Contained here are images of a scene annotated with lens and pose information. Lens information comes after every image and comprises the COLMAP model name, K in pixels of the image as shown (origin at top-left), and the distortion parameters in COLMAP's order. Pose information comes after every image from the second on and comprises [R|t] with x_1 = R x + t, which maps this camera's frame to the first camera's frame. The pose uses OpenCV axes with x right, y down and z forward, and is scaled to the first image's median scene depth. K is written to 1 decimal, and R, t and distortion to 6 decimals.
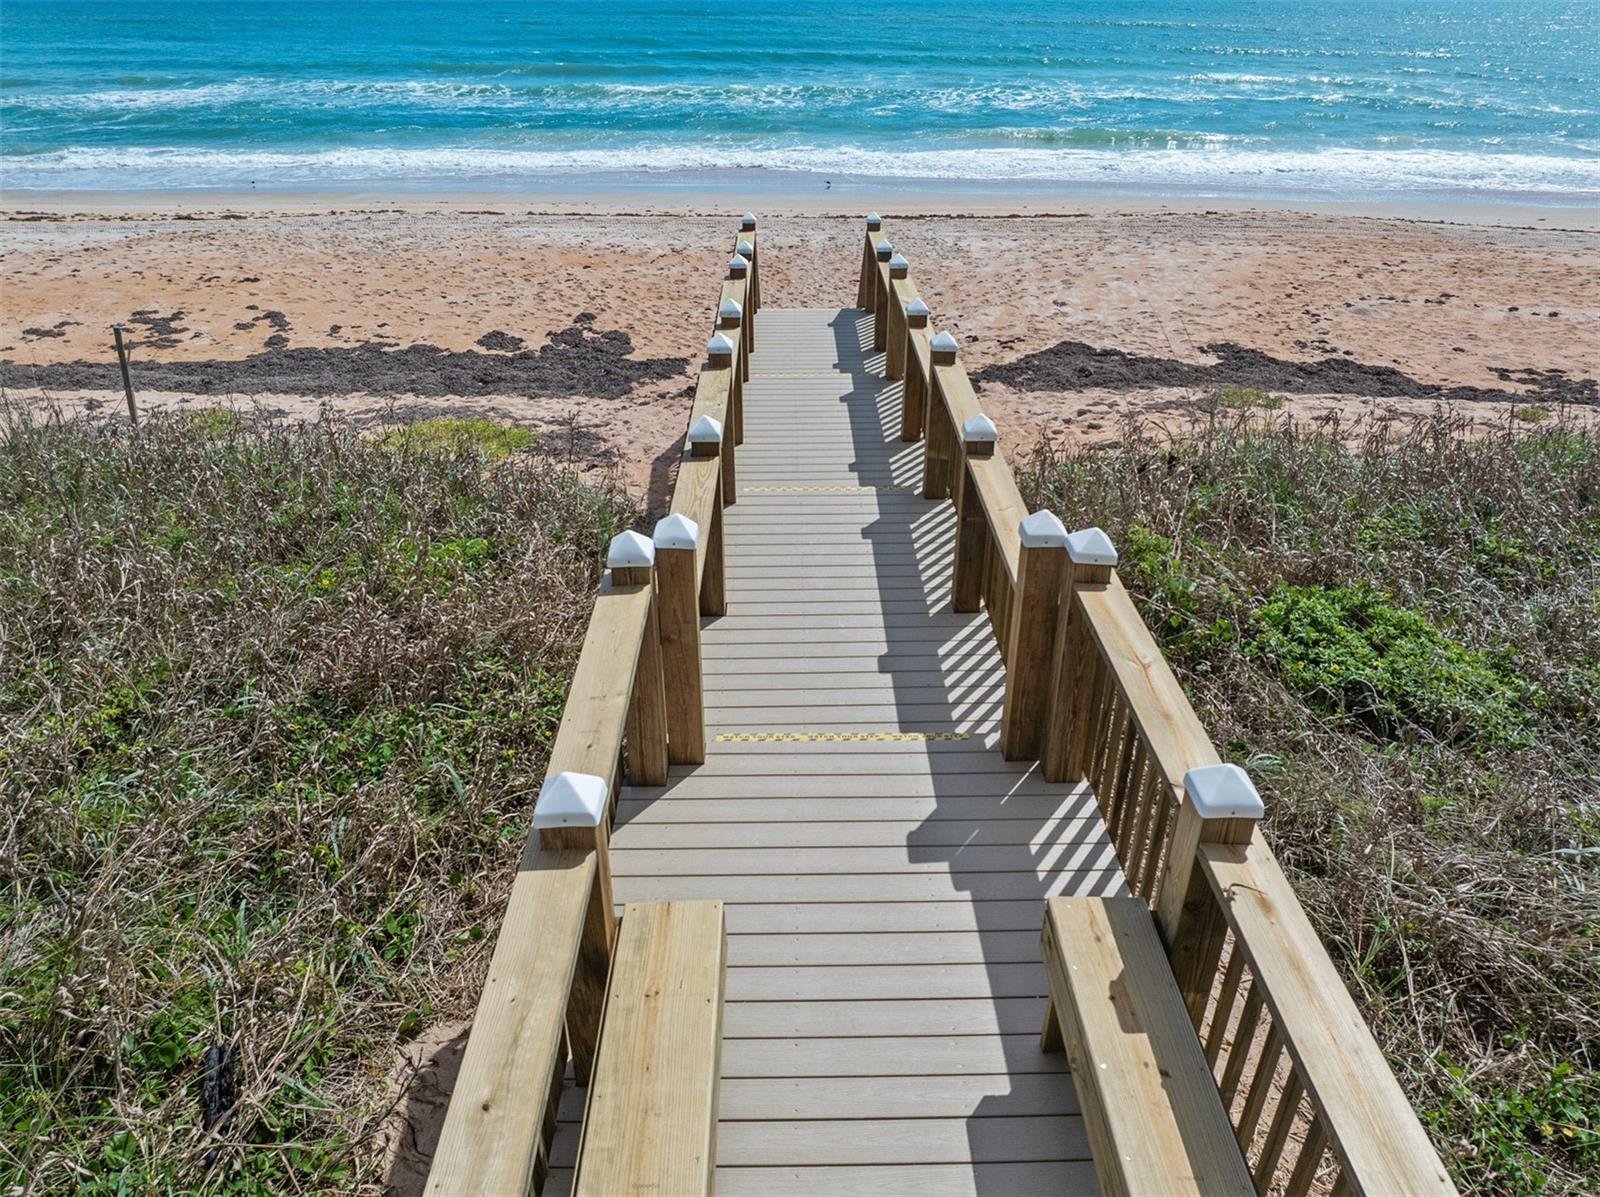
lens RADIAL K [[1117.7, 0, 805.4], [0, 1117.7, 596.6], [0, 0, 1]] dist [-0.031131, -0.025113]
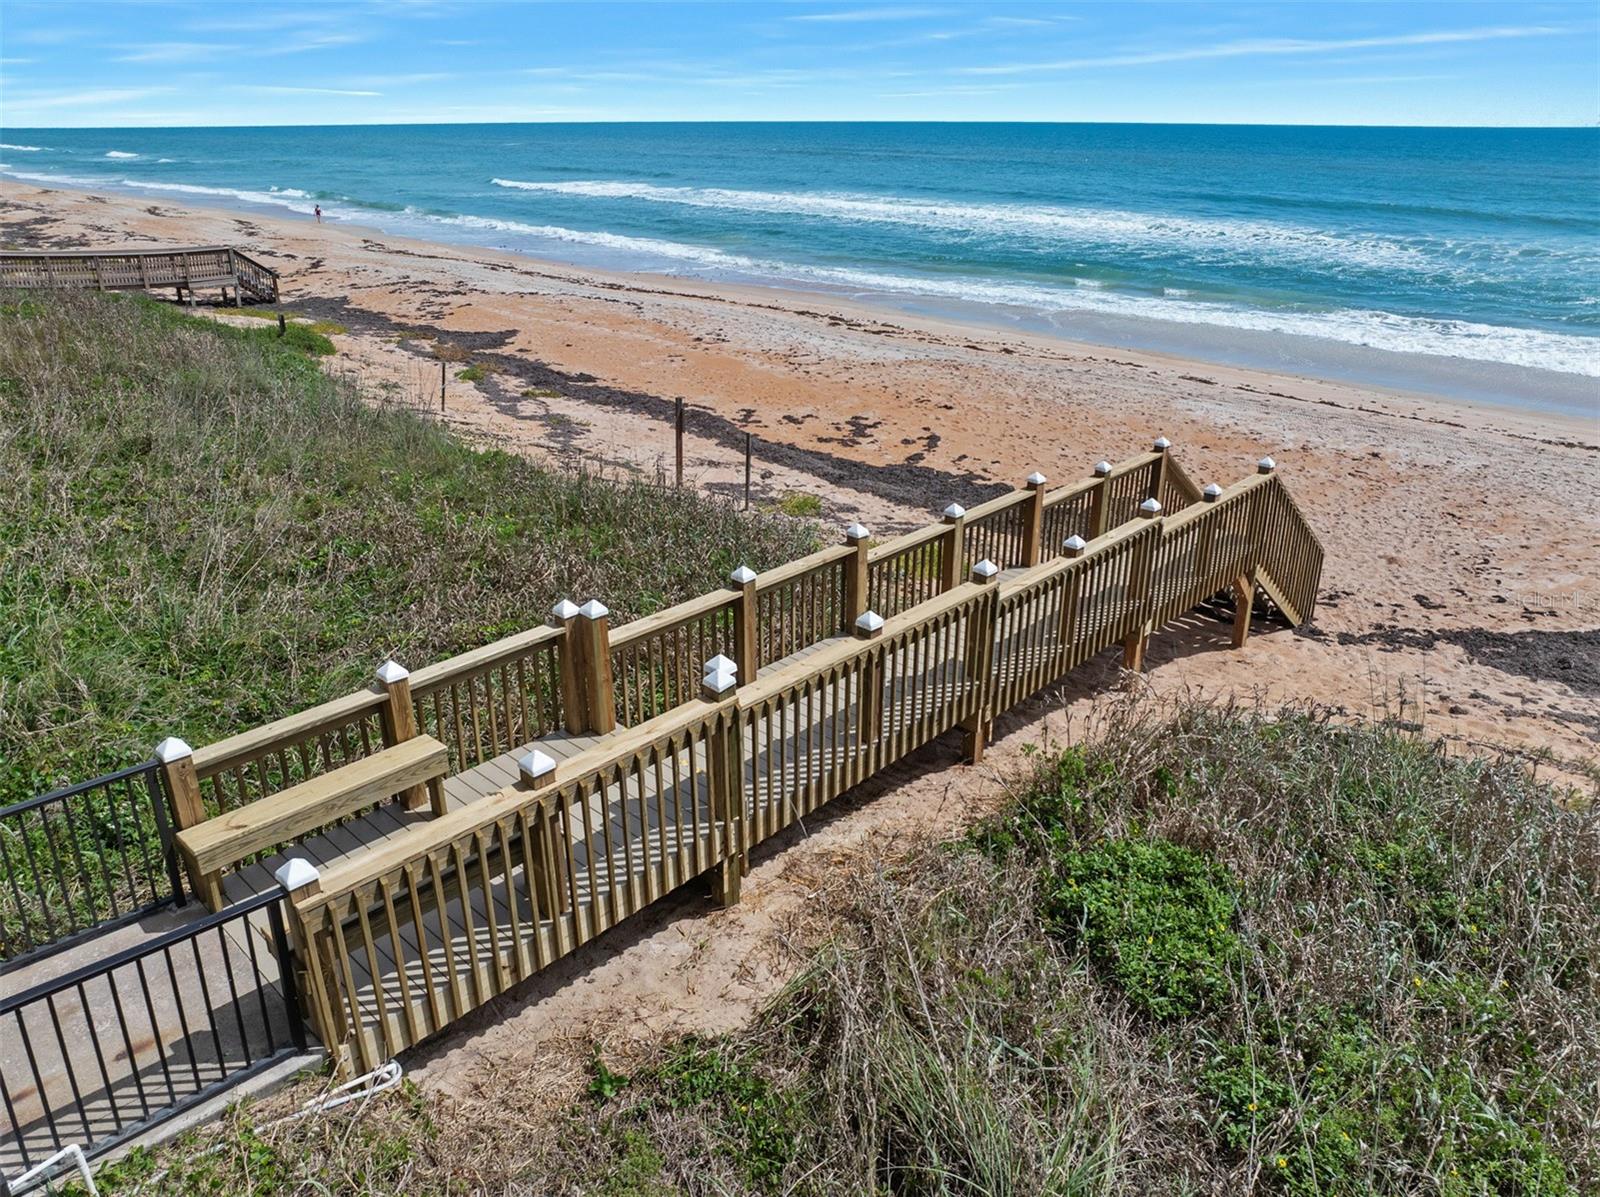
lens RADIAL K [[1117.7, 0, 805.4], [0, 1117.7, 596.6], [0, 0, 1]] dist [-0.031131, -0.025113]
pose [[0.714459, 0.267848, -0.646379, 0.336349], [-0.334055, 0.942314, 0.021238, -0.059025], [0.614780, 0.200753, 0.762721, -0.067027]]
